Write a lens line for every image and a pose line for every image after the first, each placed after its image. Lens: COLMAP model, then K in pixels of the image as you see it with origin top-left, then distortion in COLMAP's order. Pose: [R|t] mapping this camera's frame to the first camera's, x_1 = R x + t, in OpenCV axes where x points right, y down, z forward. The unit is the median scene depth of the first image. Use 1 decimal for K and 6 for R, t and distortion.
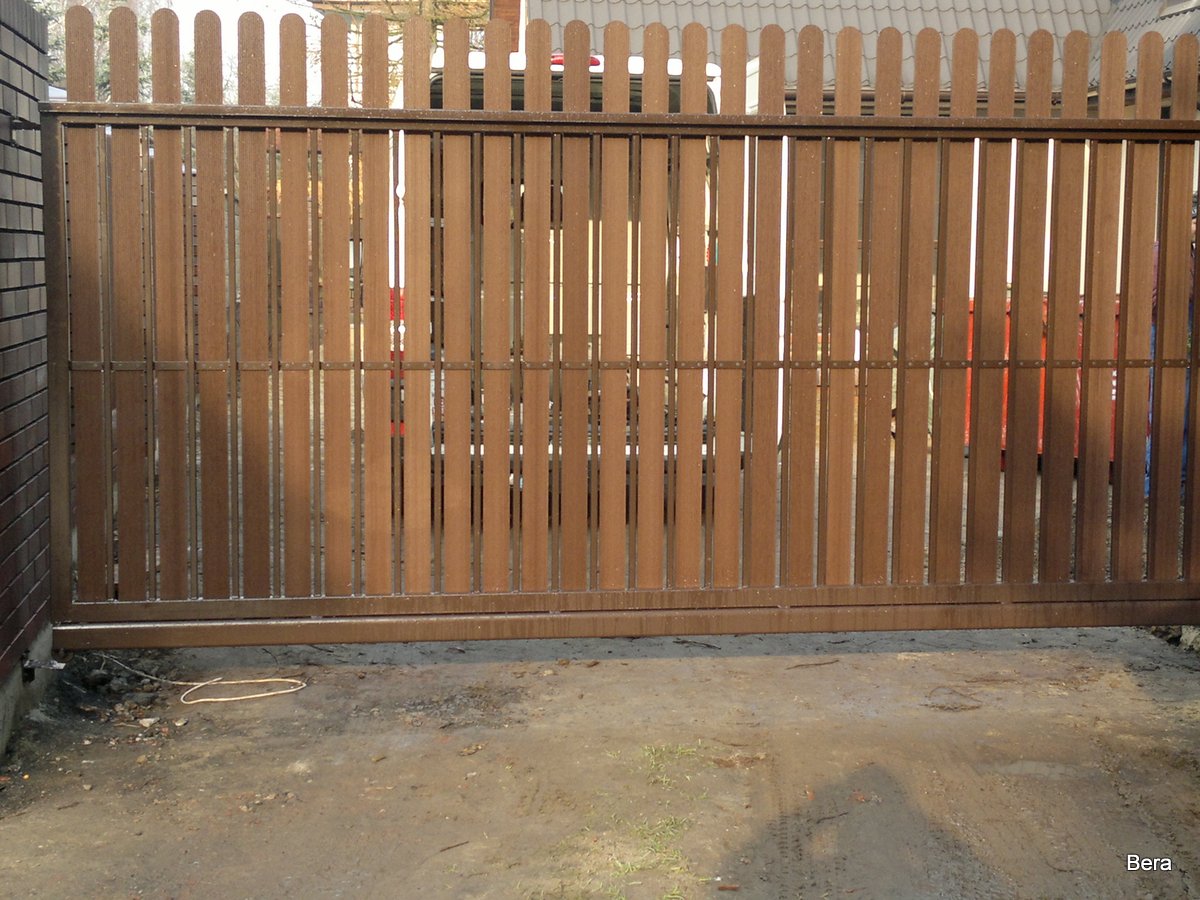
lens RADIAL K [[1957.6, 0, 630.5], [0, 1957.6, 450.4], [0, 0, 1]] dist [0.110308, -0.170462]
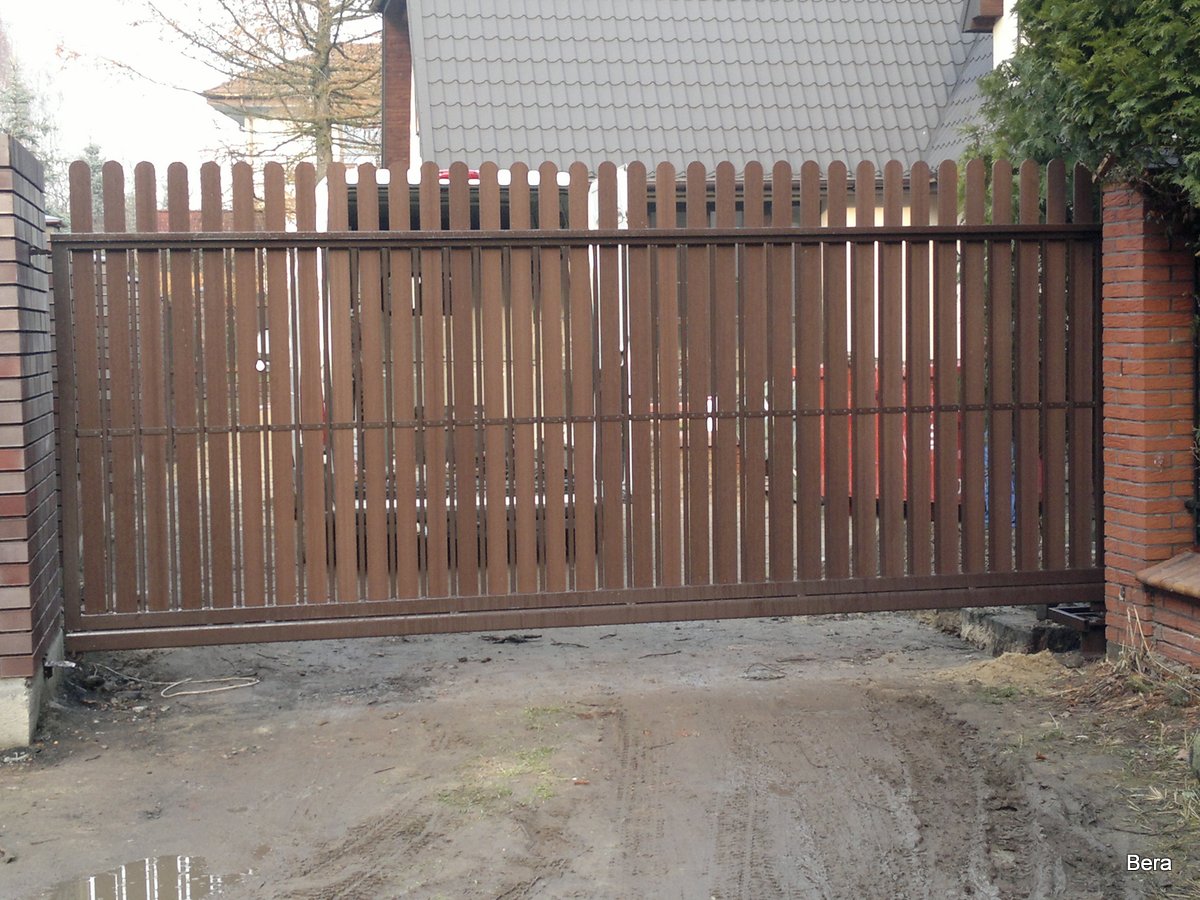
lens RADIAL K [[1957.6, 0, 630.5], [0, 1957.6, 450.4], [0, 0, 1]] dist [0.110308, -0.170462]
pose [[0.998250, -0.028925, 0.051582, 0.014450], [0.030927, 0.998782, -0.038457, 0.029532], [-0.050407, 0.039984, 0.997928, -0.316973]]
